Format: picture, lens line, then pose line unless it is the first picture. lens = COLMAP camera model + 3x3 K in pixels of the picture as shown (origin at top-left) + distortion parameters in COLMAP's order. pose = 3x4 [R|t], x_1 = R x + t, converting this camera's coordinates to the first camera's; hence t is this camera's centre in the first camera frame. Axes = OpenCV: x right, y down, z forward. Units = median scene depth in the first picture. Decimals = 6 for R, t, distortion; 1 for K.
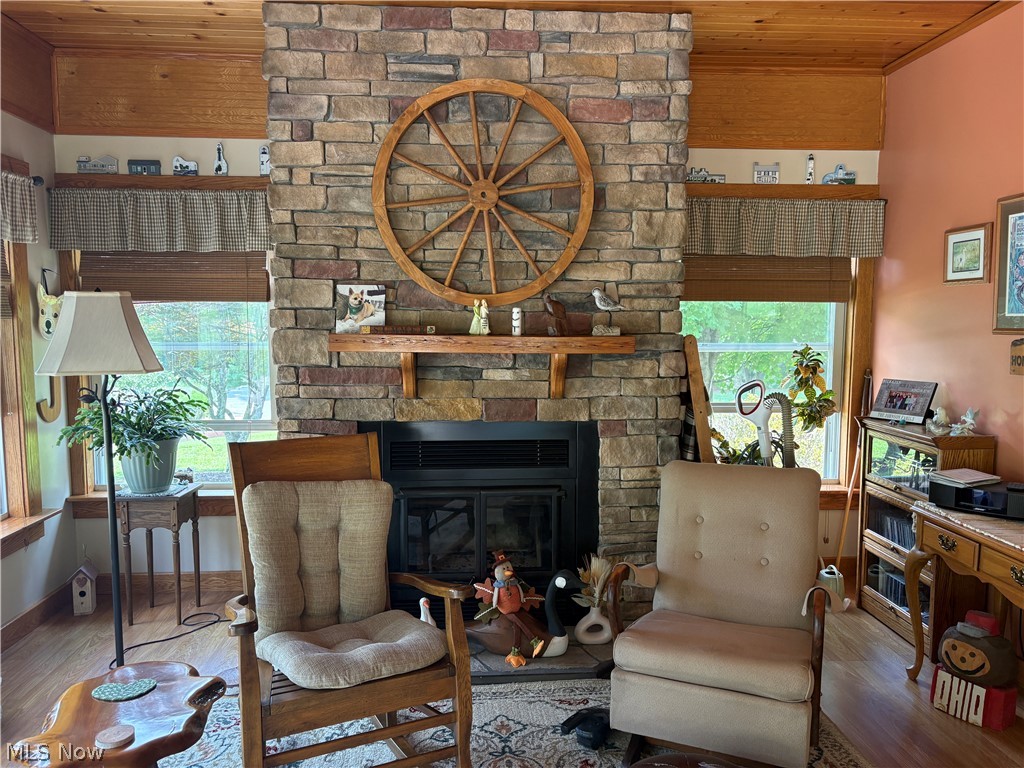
lens RADIAL K [[783.4, 0, 510.1], [0, 783.4, 384.7], [0, 0, 1]] dist [0.050014, 0.000273]
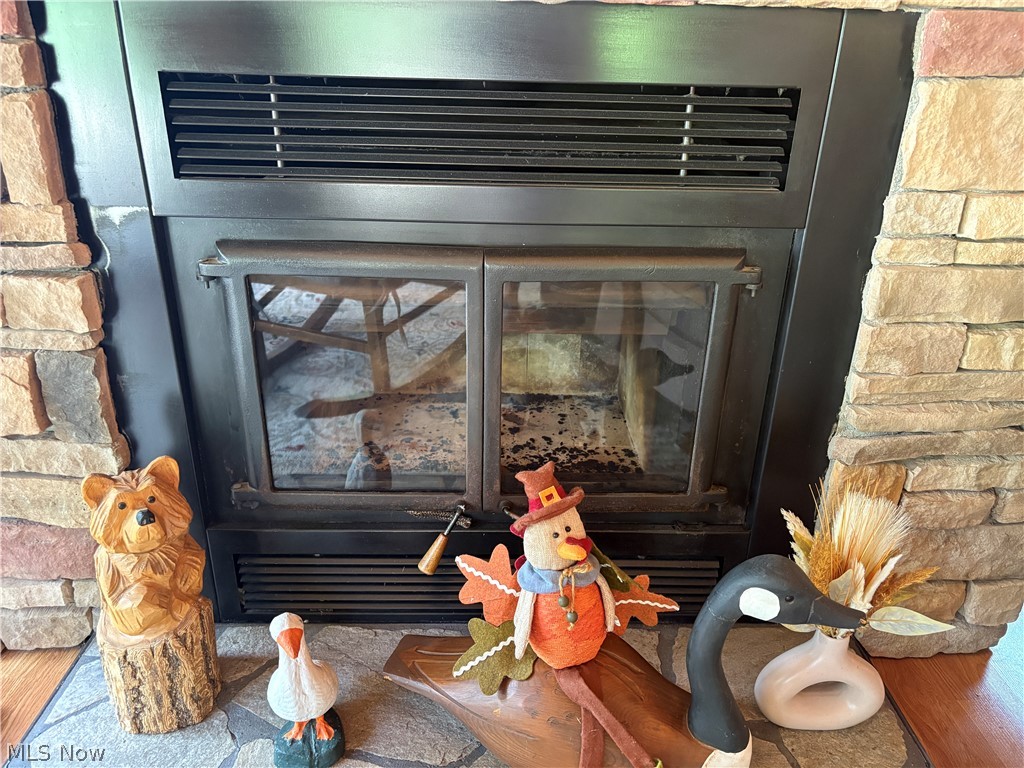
lens RADIAL K [[783.4, 0, 508.9], [0, 783.4, 382.1], [0, 0, 1]] dist [0.050014, 0.000273]
pose [[0.998963, 0.038918, -0.023631, -0.020602], [-0.029114, 0.945039, 0.325658, 0.085695], [0.035006, -0.324633, 0.945192, 0.740190]]
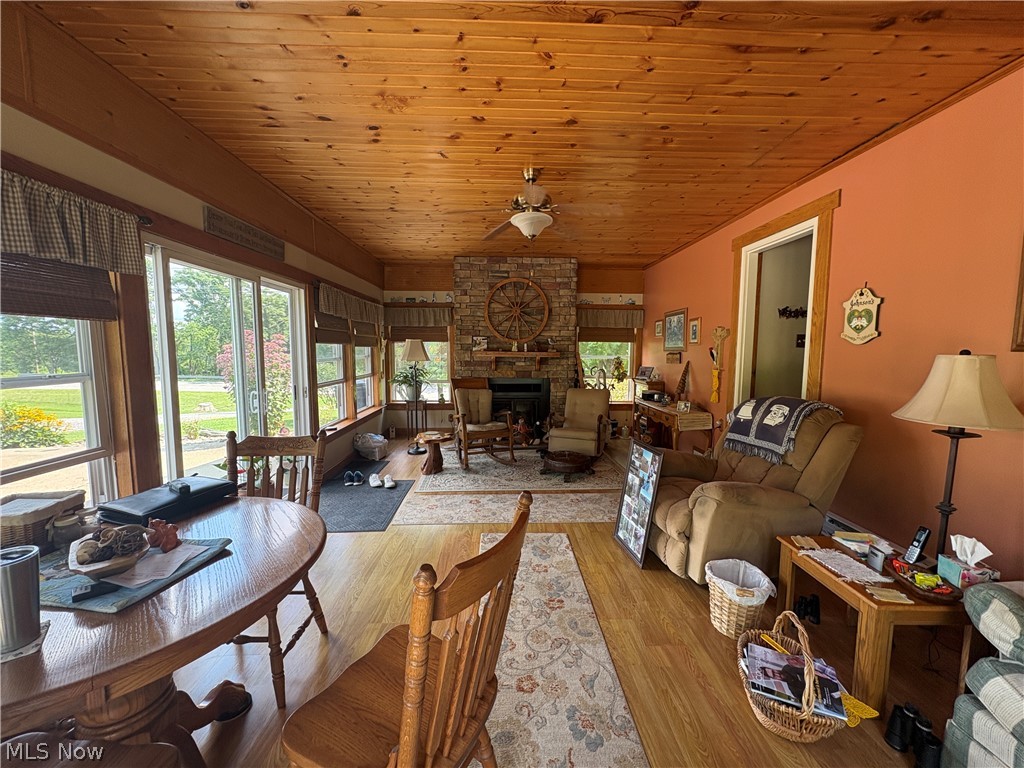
lens RADIAL K [[405.4, 0, 513.9], [0, 405.4, 385.3], [0, 0, 1]] dist [0.002349, -0.000038]
pose [[0.999643, 0.005283, -0.026174, 0.004140], [-0.005268, 0.999986, 0.000645, 0.078709], [0.026177, -0.000507, 0.999657, -0.735285]]
